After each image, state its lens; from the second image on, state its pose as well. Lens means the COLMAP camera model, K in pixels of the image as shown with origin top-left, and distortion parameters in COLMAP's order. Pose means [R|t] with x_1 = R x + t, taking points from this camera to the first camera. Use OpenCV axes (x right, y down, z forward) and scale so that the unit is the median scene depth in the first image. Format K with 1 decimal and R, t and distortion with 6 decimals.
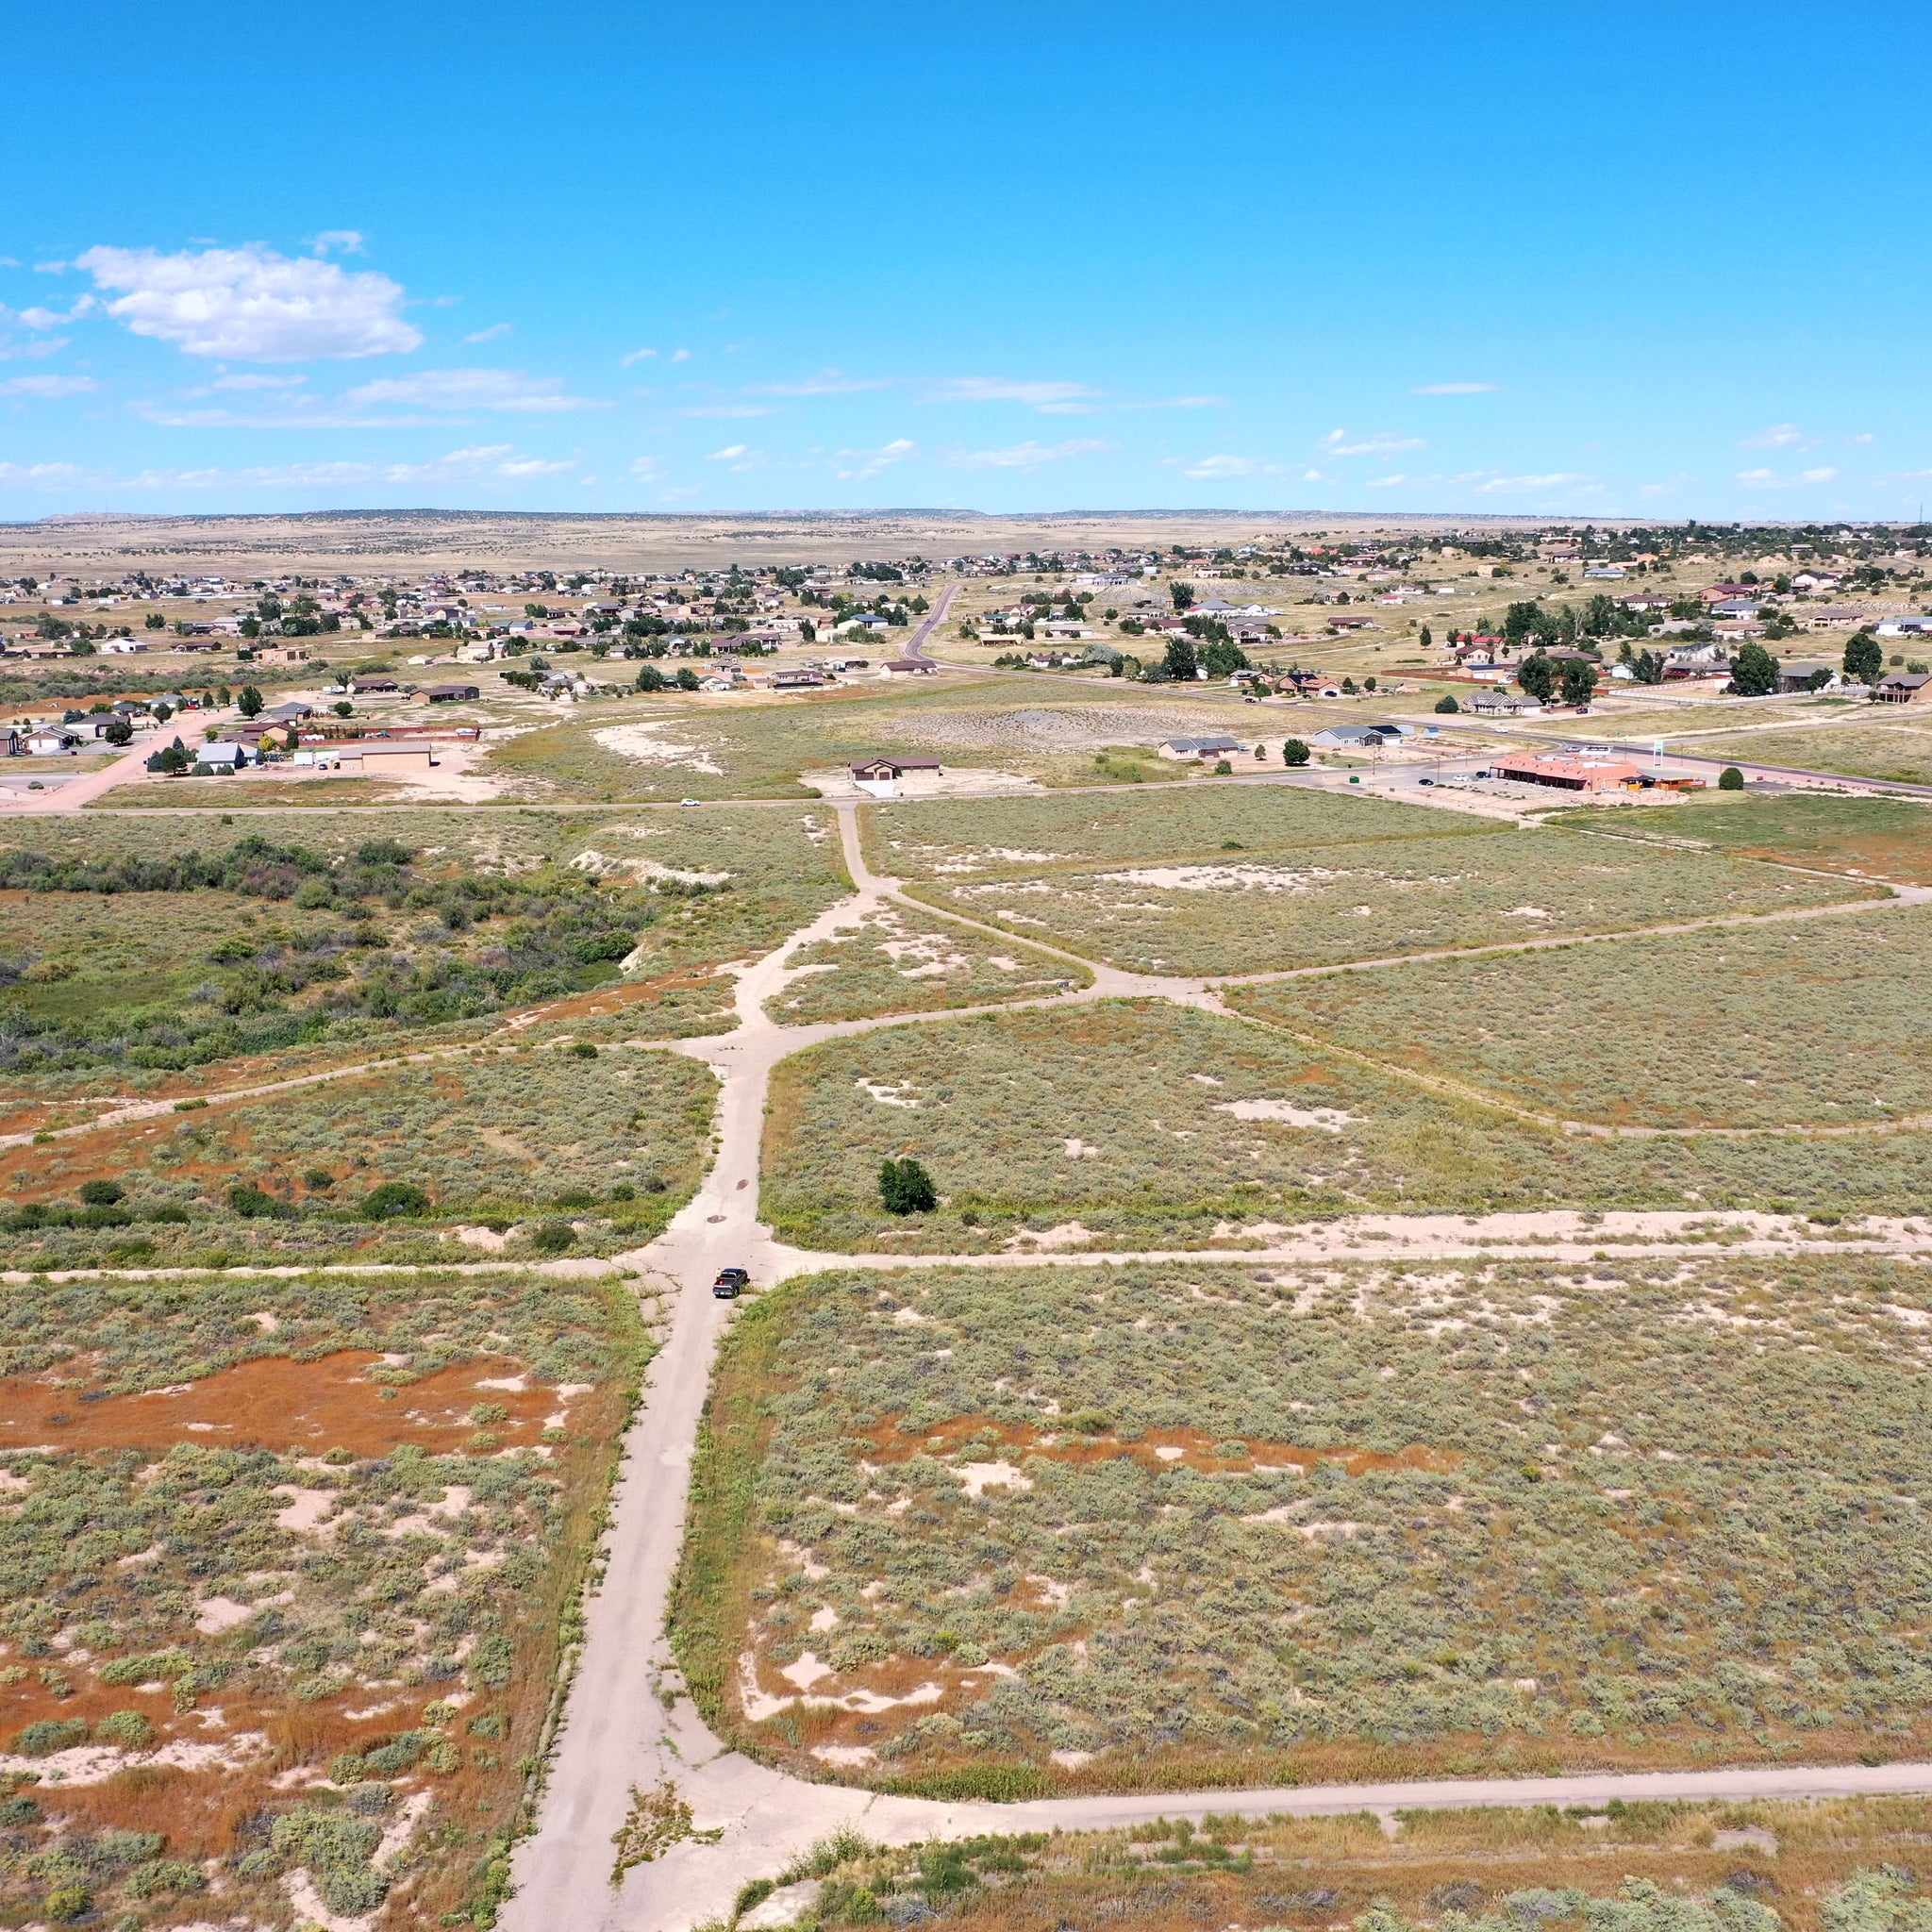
lens RADIAL K [[2276.7, 0, 968.3], [0, 2276.7, 968.5], [0, 0, 1]] dist [-0.002516, 0.000000]
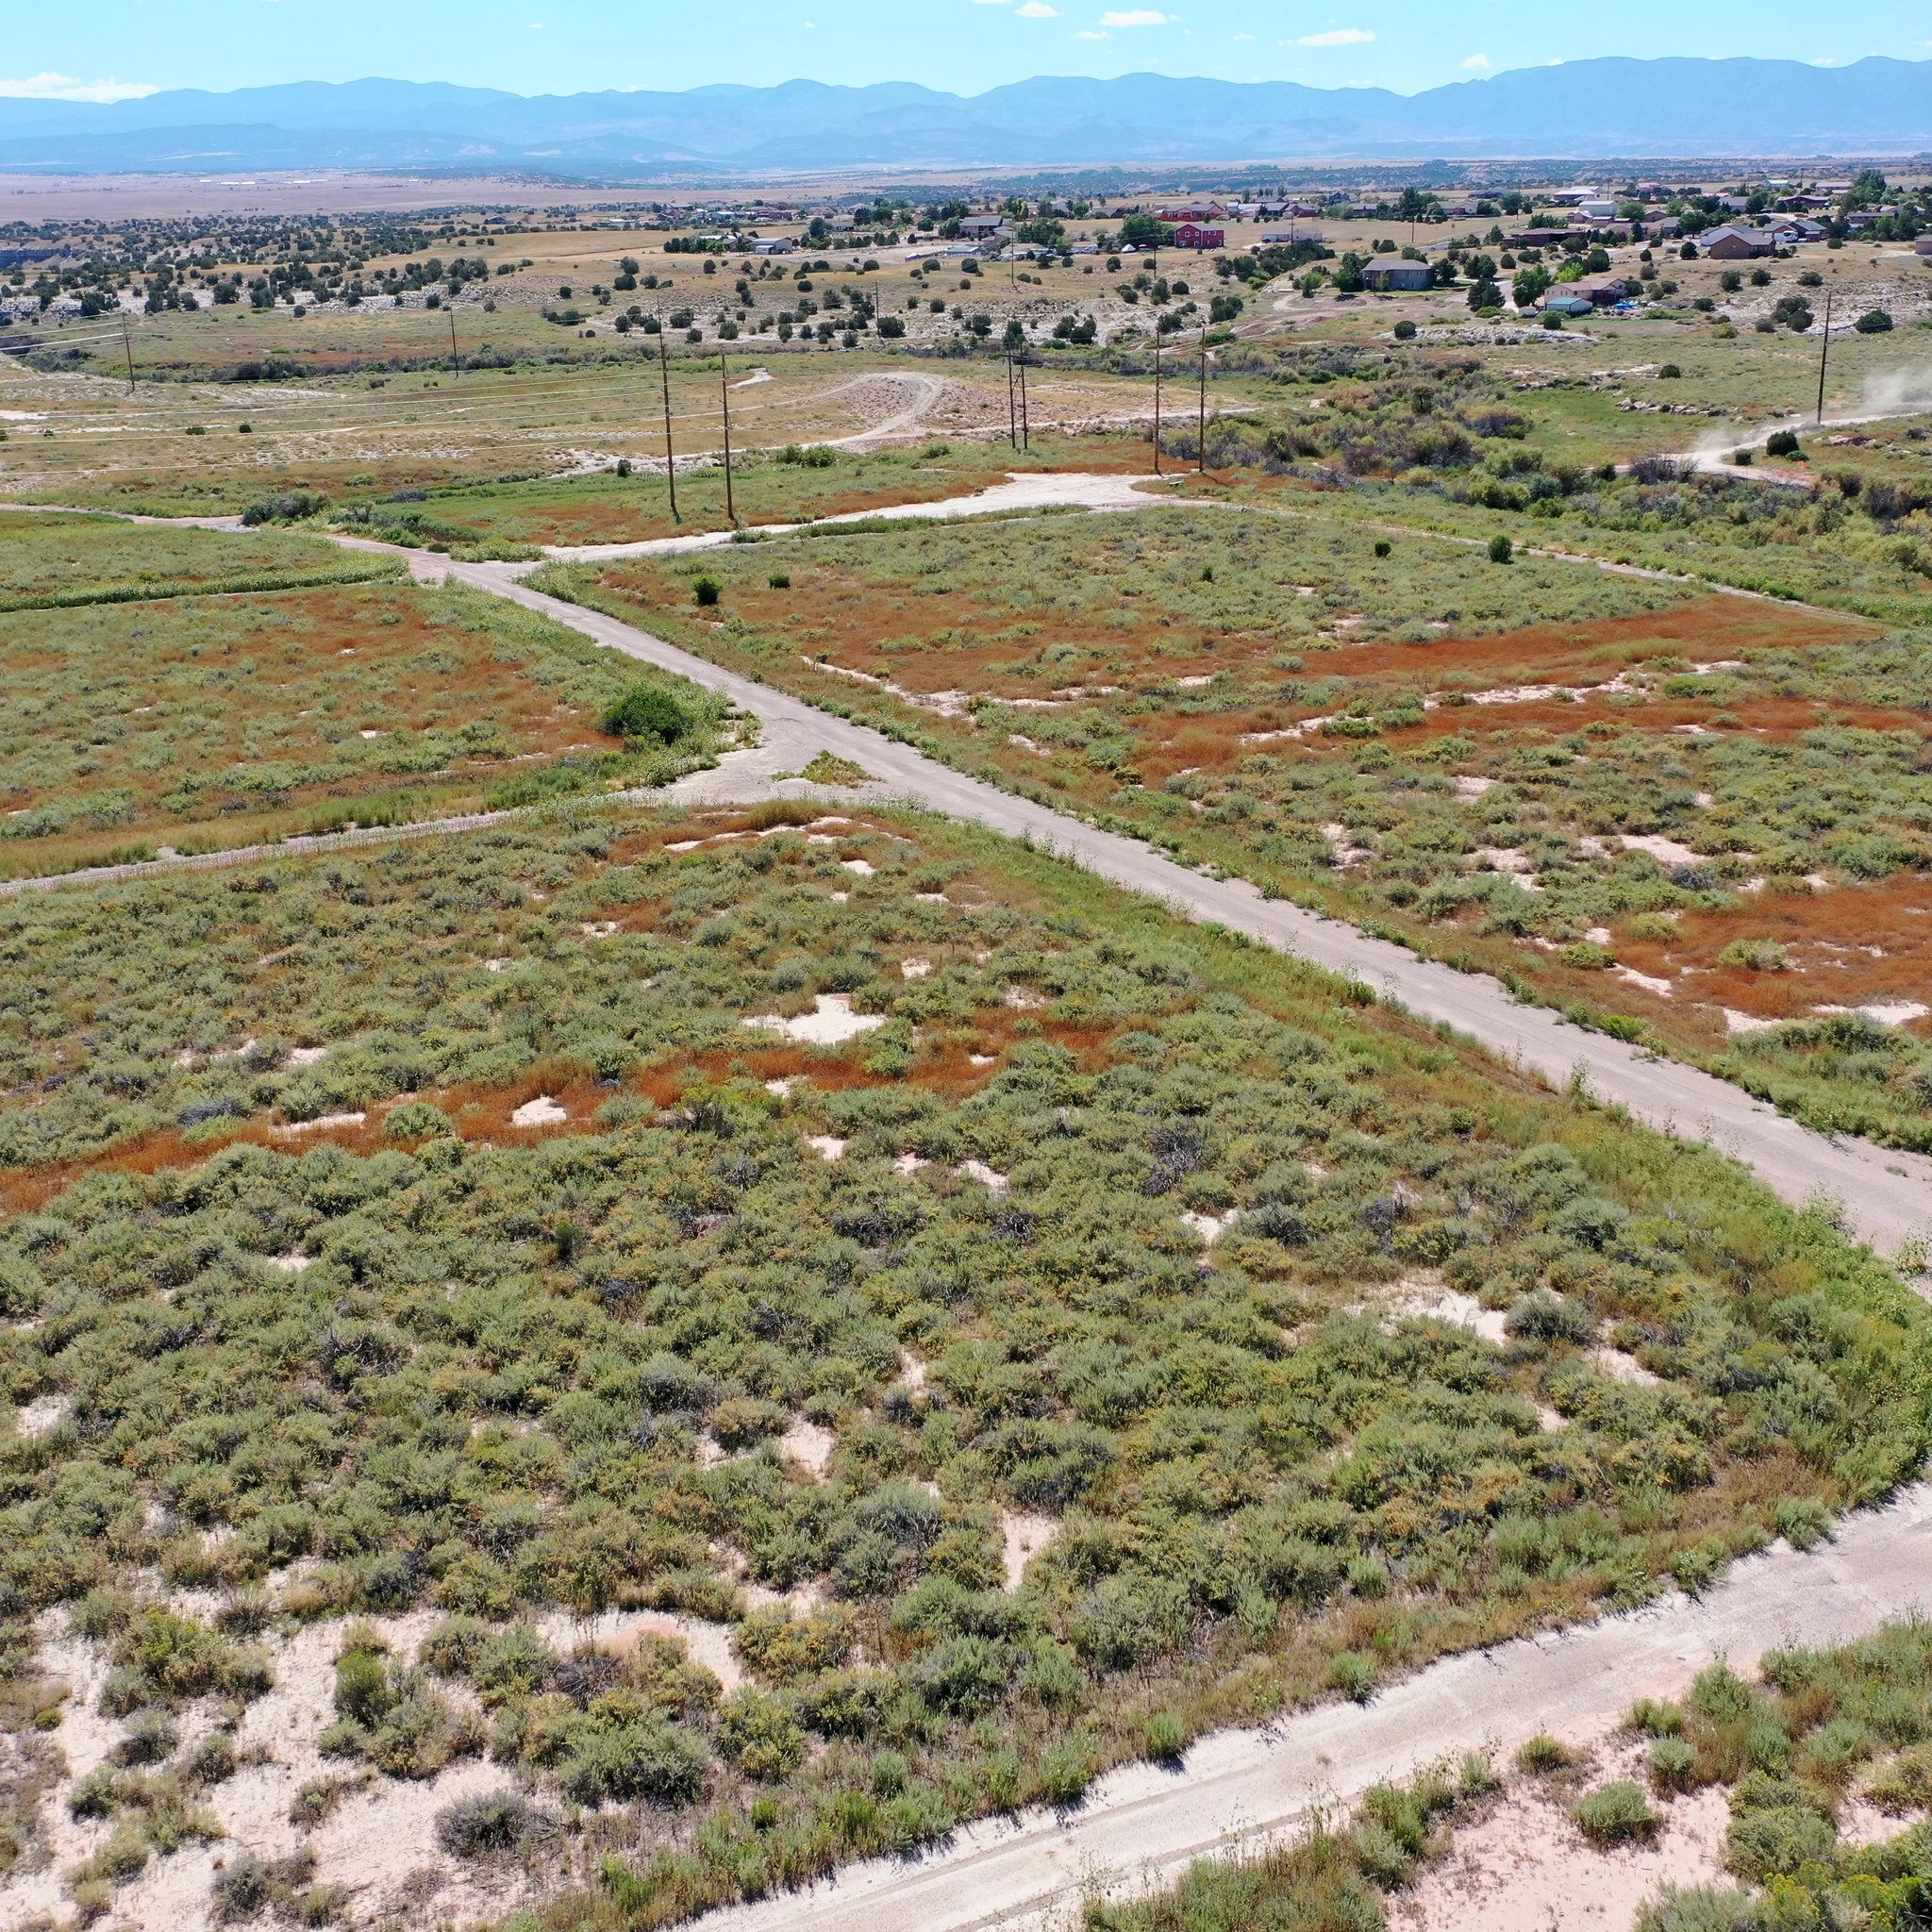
lens RADIAL K [[2276.7, 0, 968.5], [0, 2276.7, 967.2], [0, 0, 1]] dist [-0.002516, 0.000000]
pose [[-0.900447, 0.168040, -0.401194, 0.104402], [-0.052259, 0.873884, 0.483318, -0.035563], [0.431814, 0.456169, -0.778105, 0.740349]]
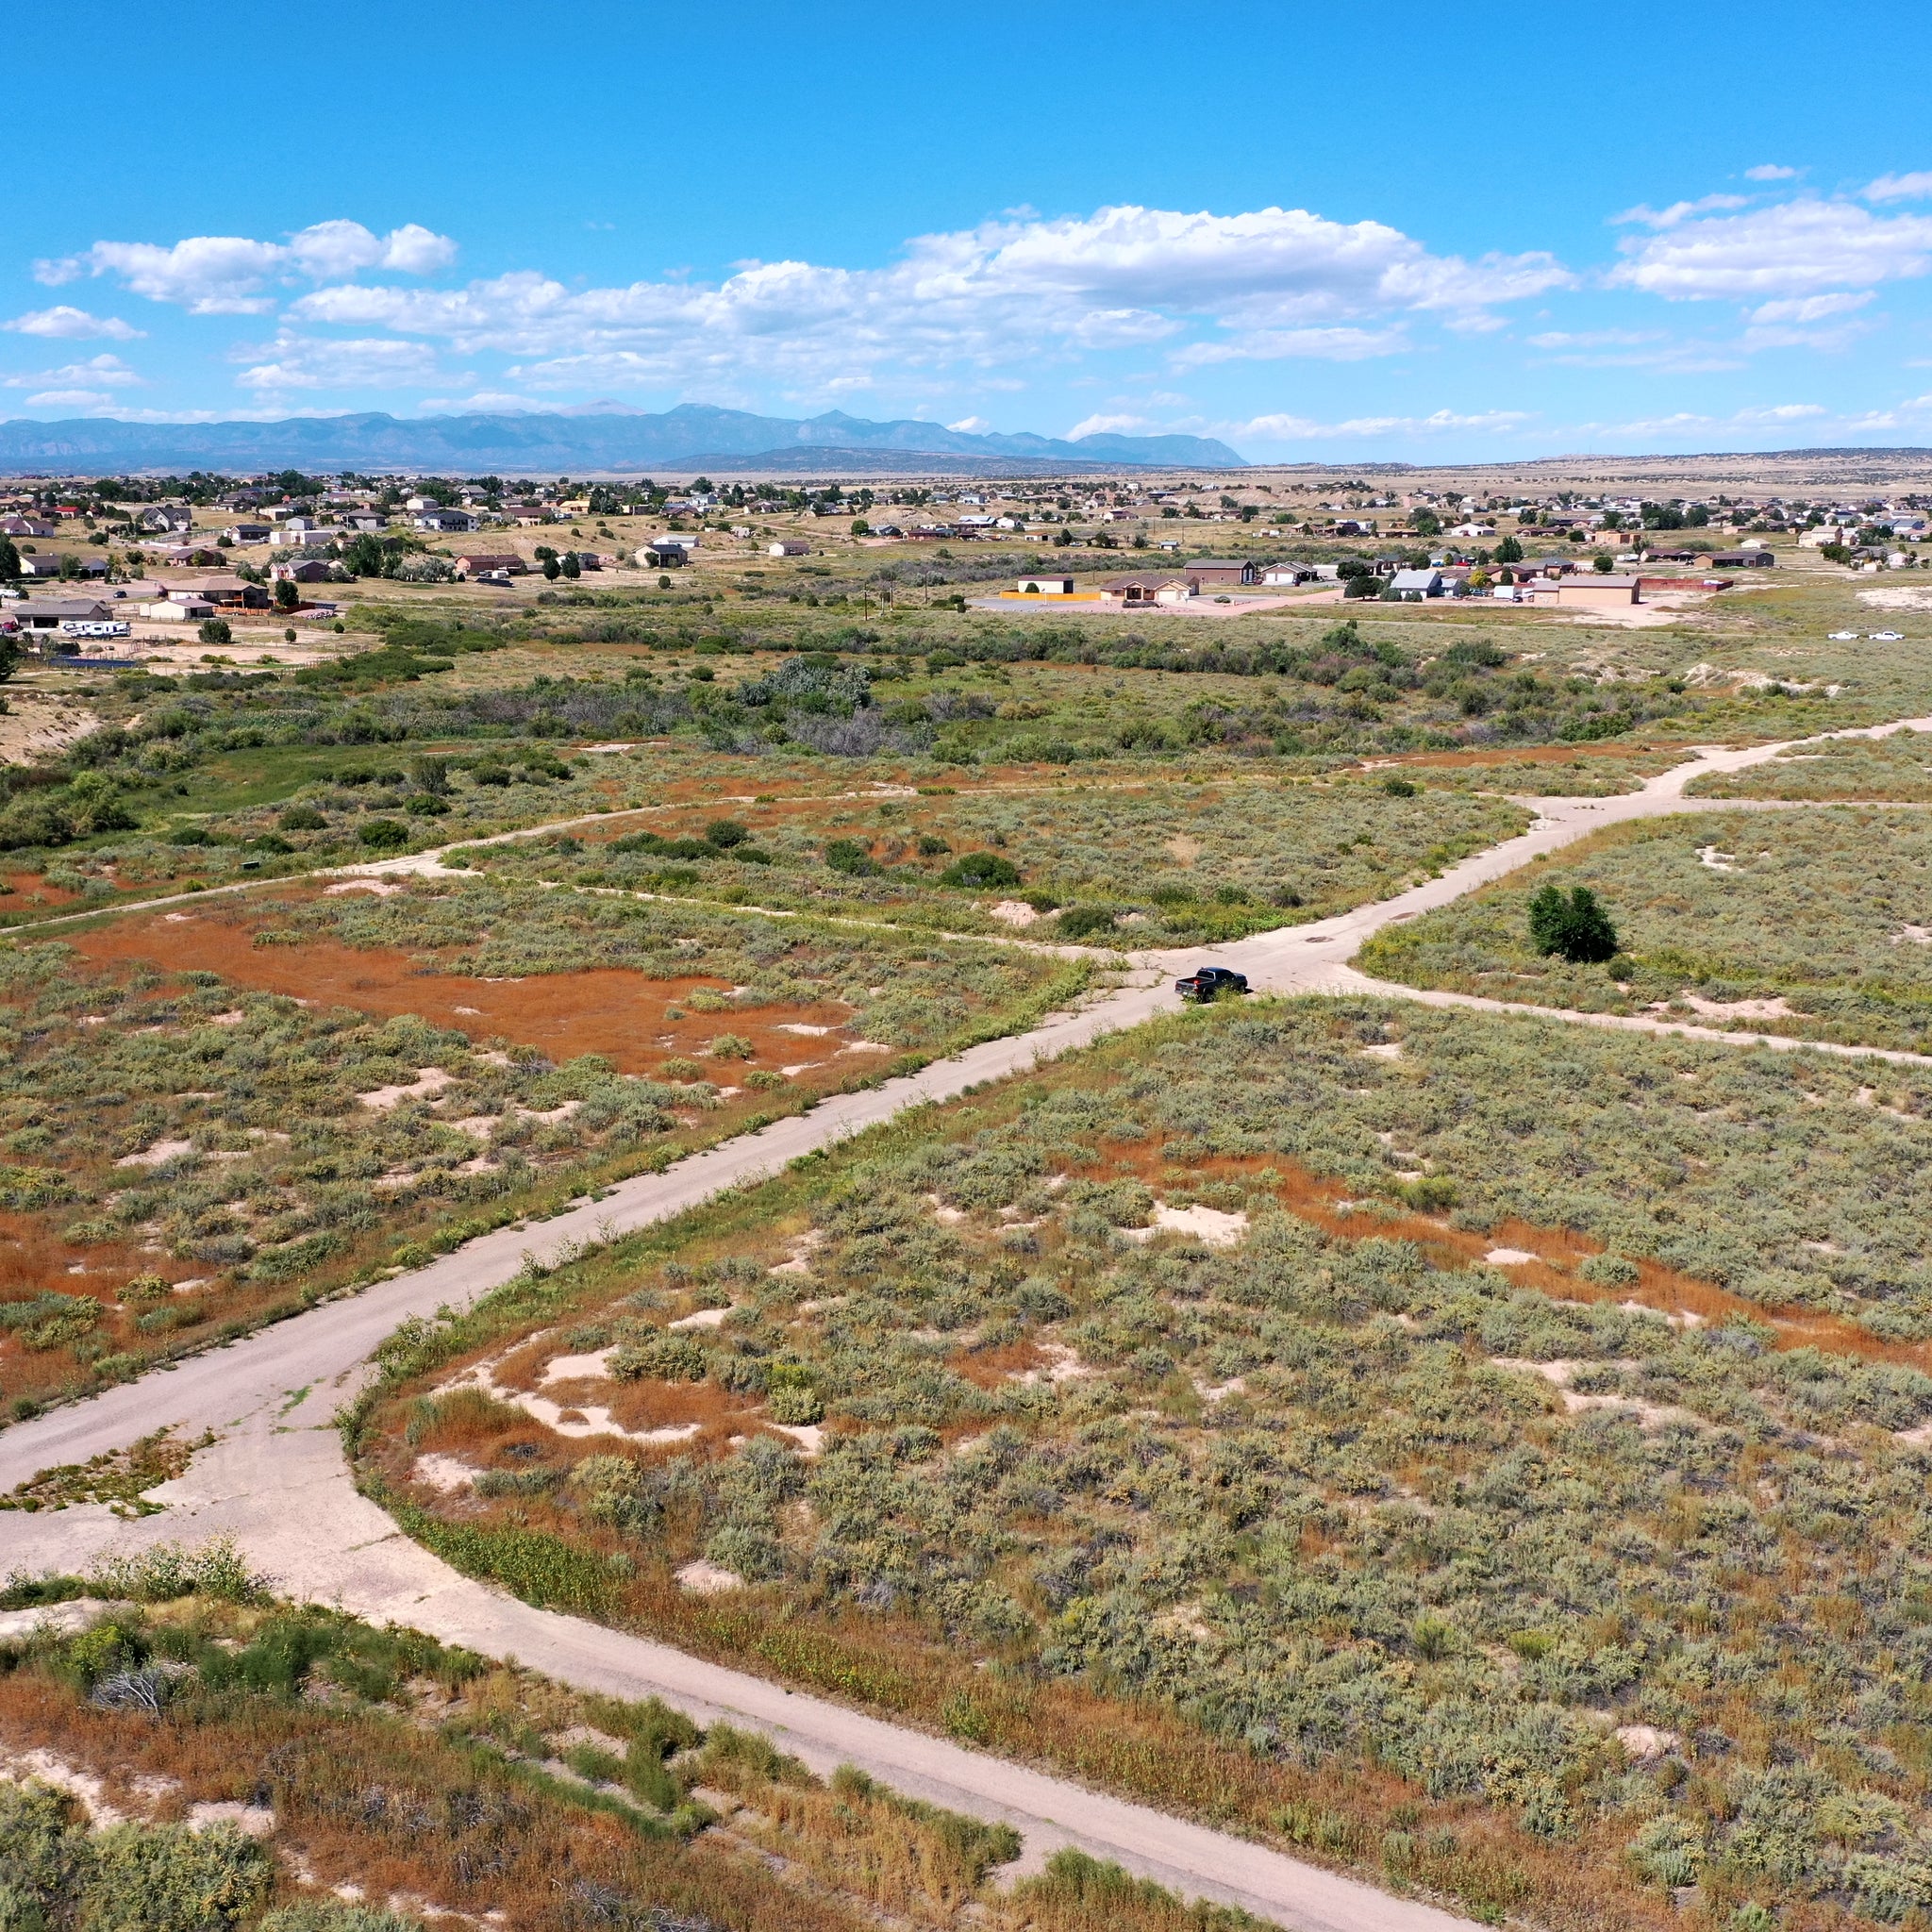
lens RADIAL K [[2276.7, 0, 967.5], [0, 2276.7, 969.6], [0, 0, 1]] dist [-0.002516, 0.000000]
pose [[0.812738, 0.128652, -0.568248, 0.154932], [-0.116127, 0.991517, 0.058389, 0.063166], [0.570939, 0.018534, 0.820783, 0.227851]]
